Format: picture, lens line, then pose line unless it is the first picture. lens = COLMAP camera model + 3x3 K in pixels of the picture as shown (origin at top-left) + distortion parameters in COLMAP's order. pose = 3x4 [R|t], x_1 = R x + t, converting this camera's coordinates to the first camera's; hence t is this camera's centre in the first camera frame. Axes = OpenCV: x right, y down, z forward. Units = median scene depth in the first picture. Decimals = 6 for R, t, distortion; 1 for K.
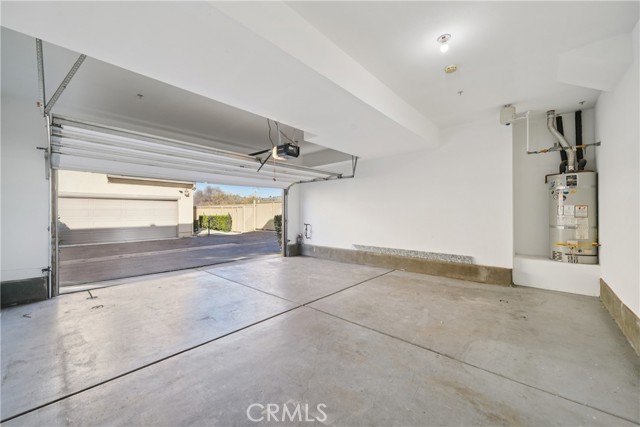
lens RADIAL K [[242.5, 0, 315.6], [0, 242.5, 214.4], [0, 0, 1]] dist [-0.001107, -0.000228]
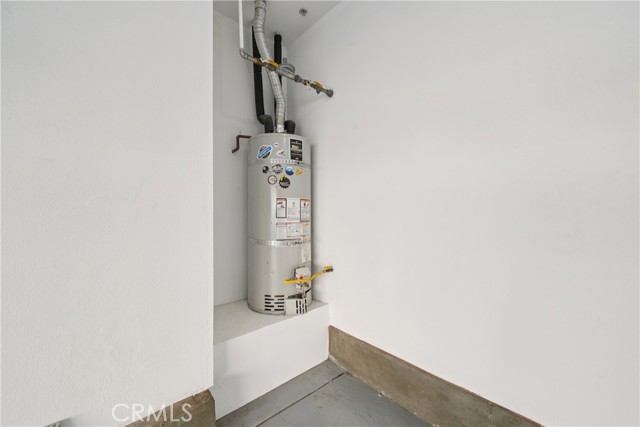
lens RADIAL K [[242.5, 0, 315.6], [0, 242.5, 214.4], [0, 0, 1]] dist [-0.001107, -0.000228]
pose [[0.113483, -0.006505, 0.993519, 0.530607], [0.005081, 0.999969, 0.005967, -0.006615], [-0.993527, 0.004371, 0.113513, 0.859306]]
